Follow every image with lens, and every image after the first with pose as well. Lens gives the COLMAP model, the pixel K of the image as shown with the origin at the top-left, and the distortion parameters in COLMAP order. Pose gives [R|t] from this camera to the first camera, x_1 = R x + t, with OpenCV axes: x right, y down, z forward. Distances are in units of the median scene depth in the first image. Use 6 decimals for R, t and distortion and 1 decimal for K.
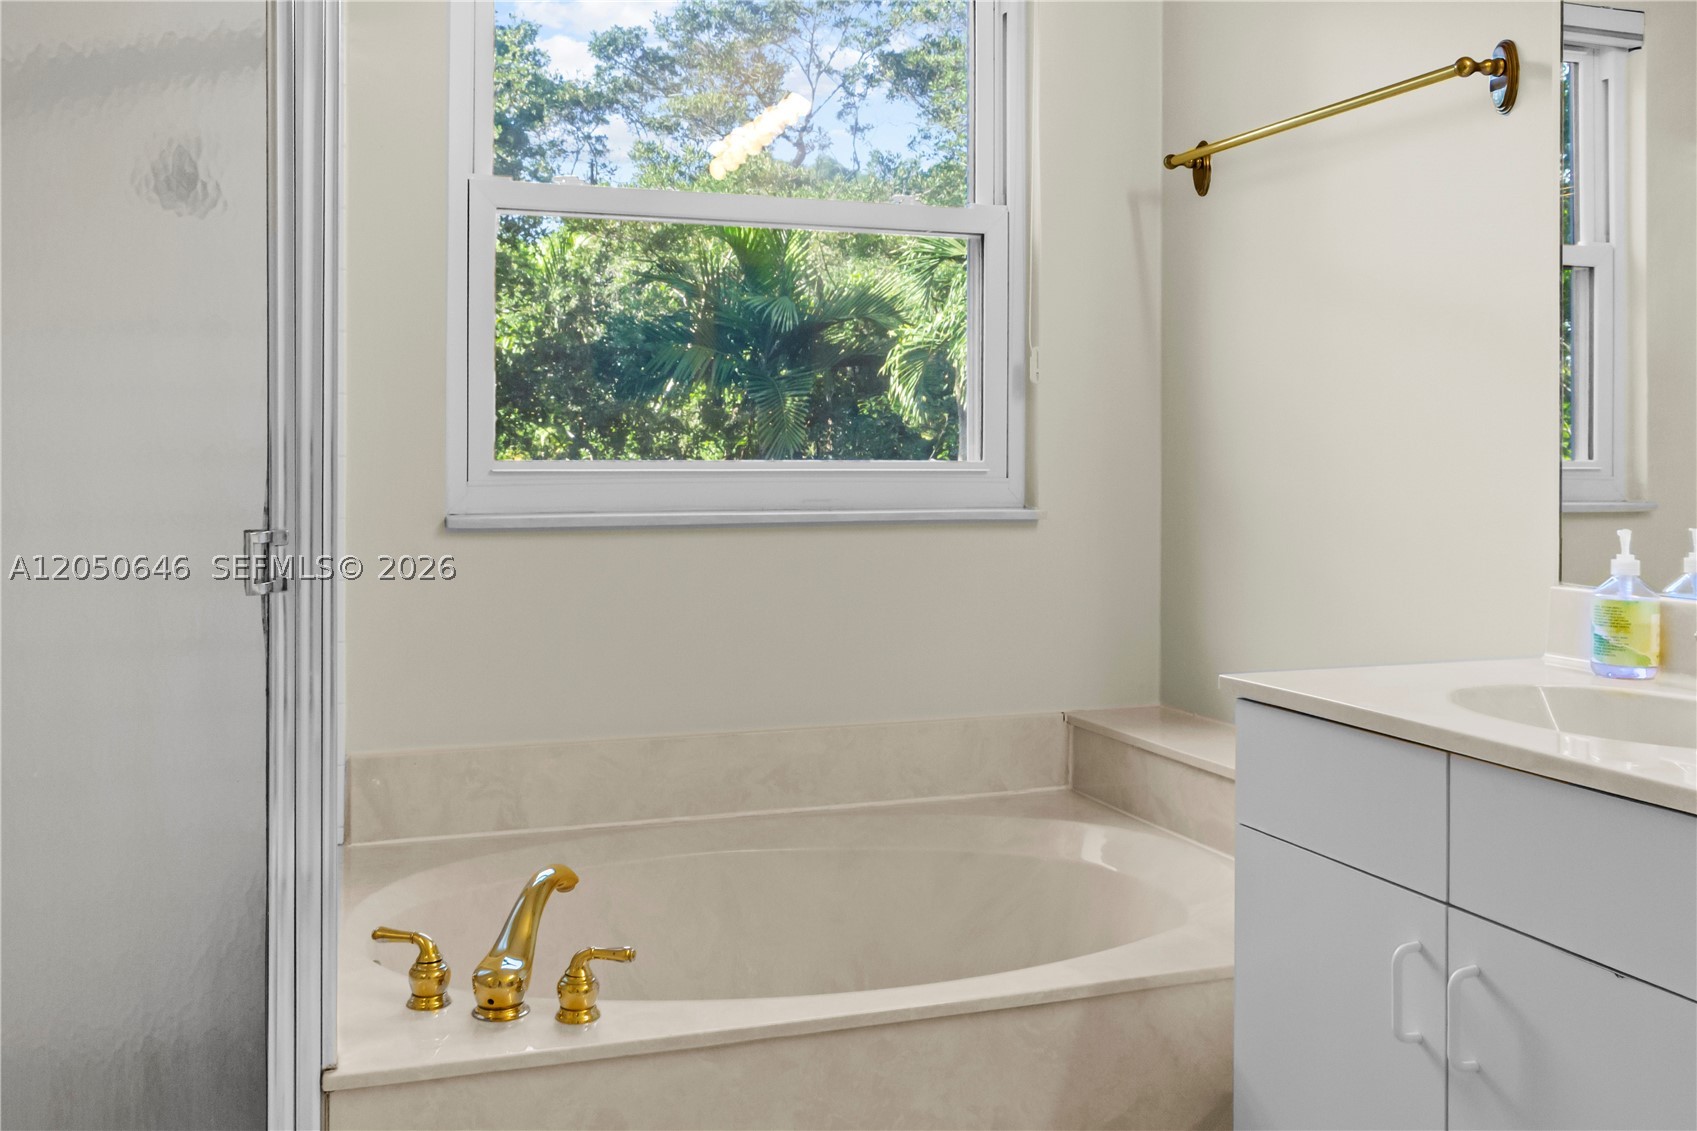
lens RADIAL K [[1461.3, 0, 845.0], [0, 1461.3, 449.6], [0, 0, 1]] dist [-0.009007, 0.007289]
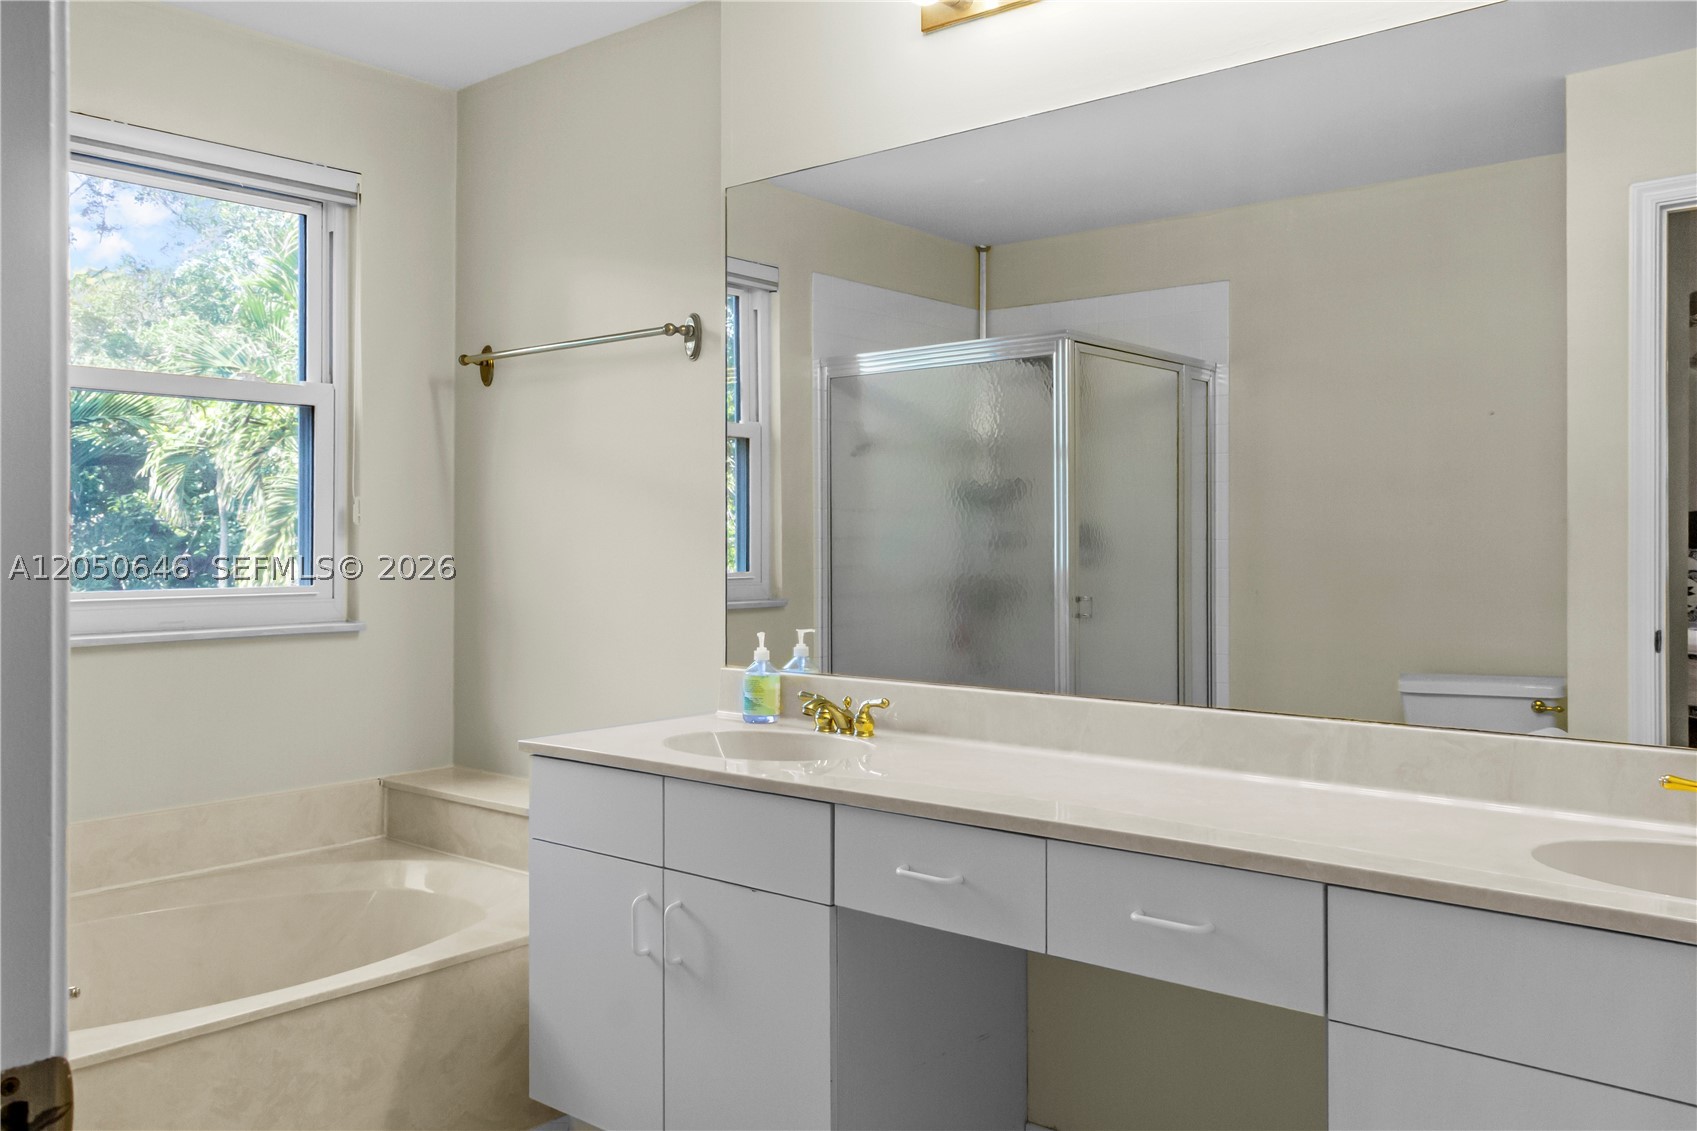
lens RADIAL K [[1357.7, 0, 849.6], [0, 1357.7, 534.3], [0, 0, 1]] dist [-0.027479, -0.000938]
pose [[0.856424, -0.002457, 0.516268, -0.132831], [0.000361, 0.999991, 0.004161, -0.048988], [-0.516274, -0.003377, 0.856417, -0.283547]]
